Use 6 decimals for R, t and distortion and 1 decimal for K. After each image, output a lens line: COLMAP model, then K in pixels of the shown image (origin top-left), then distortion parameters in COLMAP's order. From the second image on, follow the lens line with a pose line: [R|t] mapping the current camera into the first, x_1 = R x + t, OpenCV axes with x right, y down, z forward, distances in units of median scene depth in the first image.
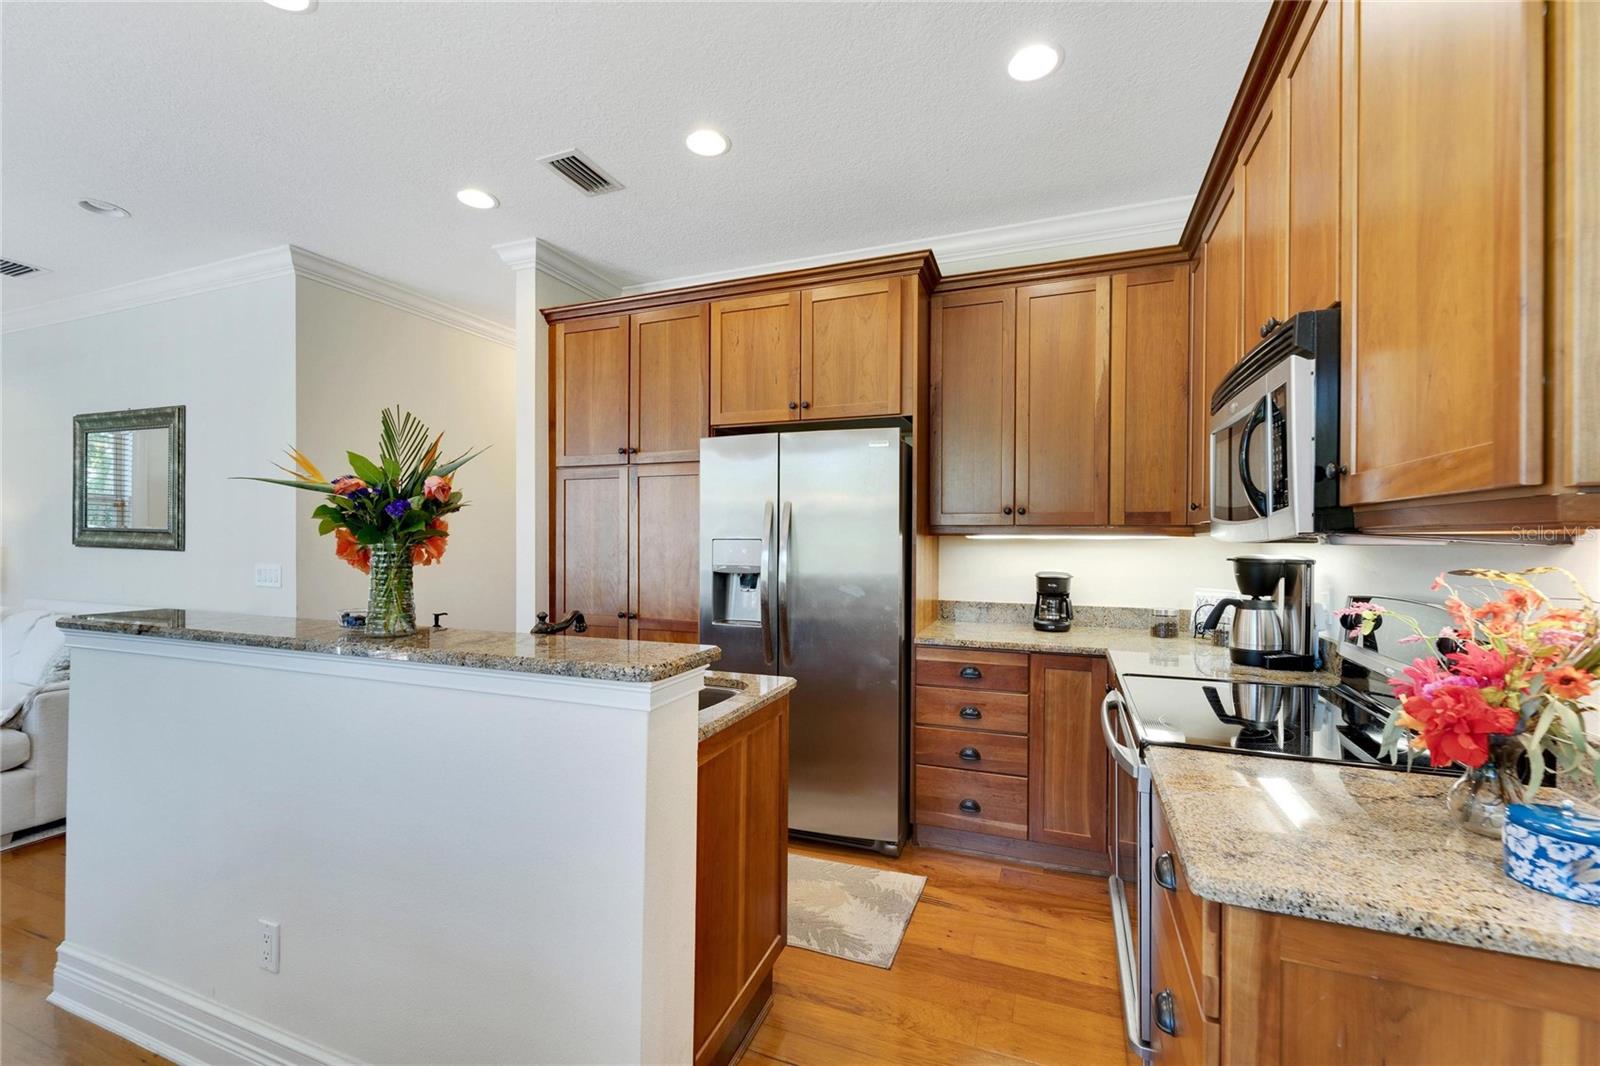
lens RADIAL K [[659.6, 0, 799.6], [0, 659.6, 540.6], [0, 0, 1]] dist [0.004343, -0.002432]
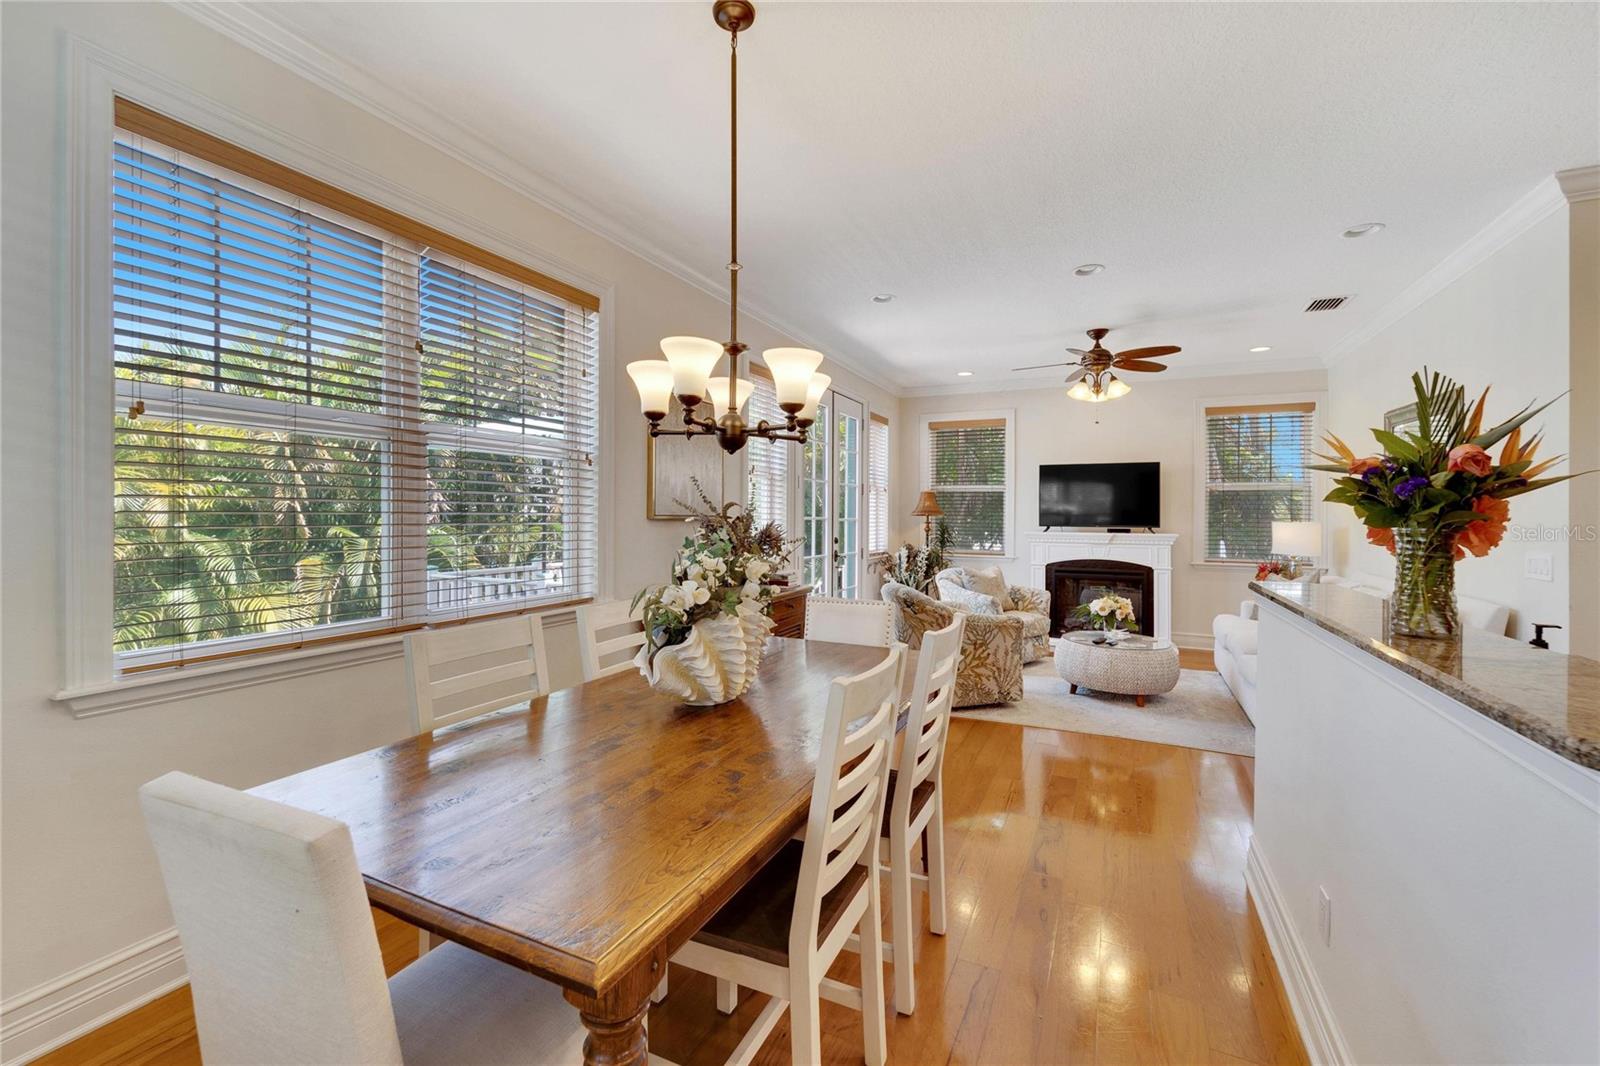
lens RADIAL K [[663.9, 0, 800.0], [0, 663.9, 510.0], [0, 0, 1]] dist [0.001725, -0.000266]
pose [[-0.077650, -0.009136, -0.996939, 0.165977], [-0.013372, 0.999878, -0.008122, -0.000992], [0.996891, 0.012701, -0.077763, 0.142952]]
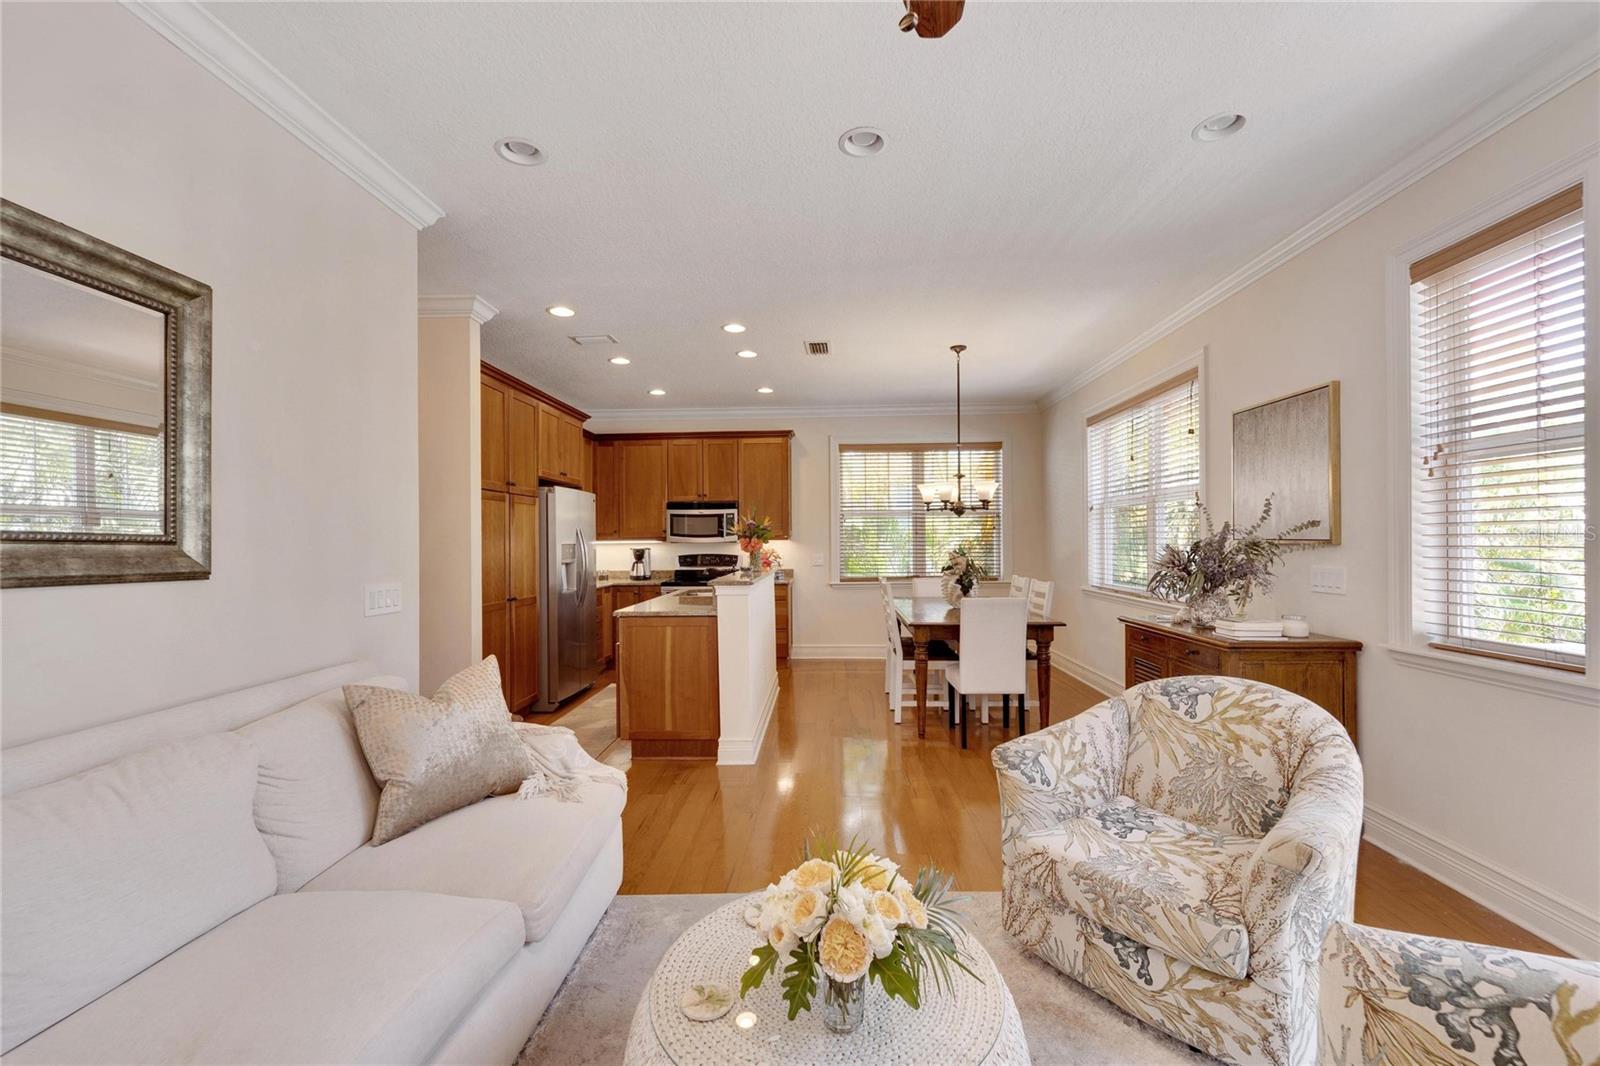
lens RADIAL K [[659.6, 0, 799.6], [0, 659.6, 540.6], [0, 0, 1]] dist [0.004343, -0.002432]
pose [[-0.317650, 0.000264, 0.948208, -2.112633], [0.013341, 0.999902, 0.004191, -0.012026], [-0.948114, 0.013981, -0.317622, 1.009904]]
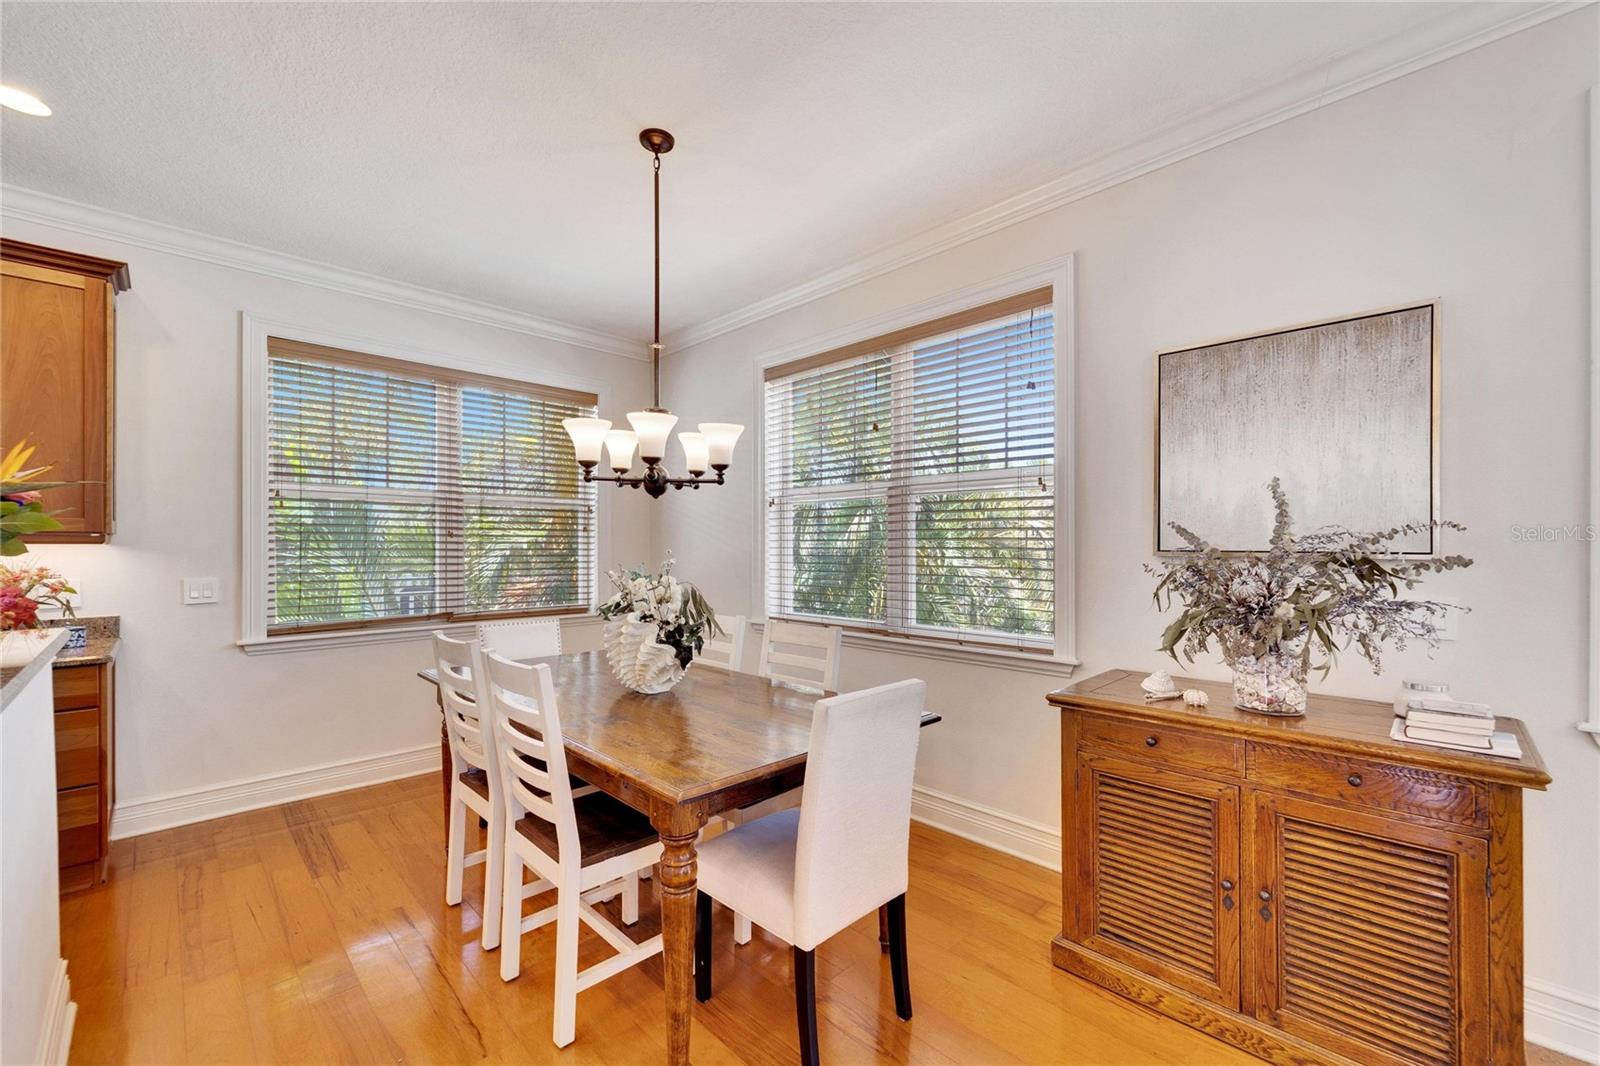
lens RADIAL K [[650.4, 0, 802.3], [0, 650.4, 543.6], [0, 0, 1]] dist [0.001903, -0.000548]
pose [[-0.912727, -0.001432, 0.408567, -1.048734], [-0.000849, 0.999998, 0.001607, -0.007349], [-0.408569, 0.001120, -0.912727, 0.710724]]
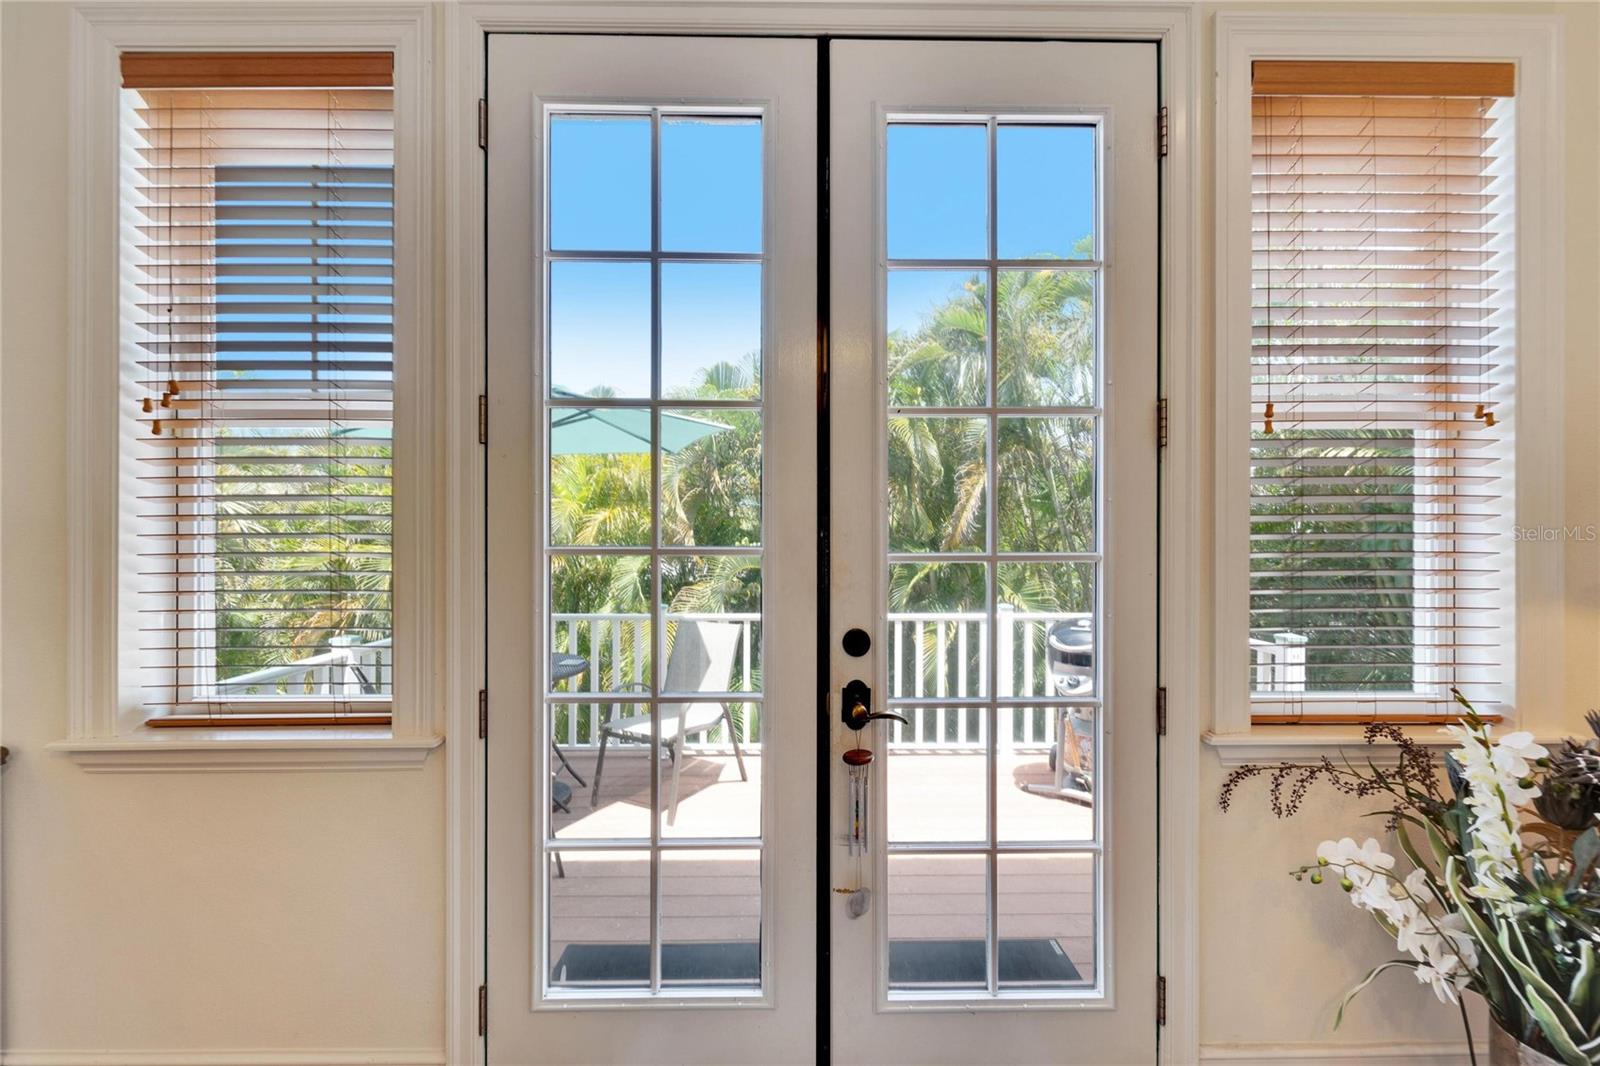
lens RADIAL K [[656.8, 0, 807.1], [0, 656.8, 534.2], [0, 0, 1]] dist [0.000653, -0.000528]
pose [[-0.928838, -0.002563, -0.370477, -1.813295], [-0.004513, 0.999980, 0.004398, -0.009602], [0.370458, 0.005757, -0.928831, 0.574701]]
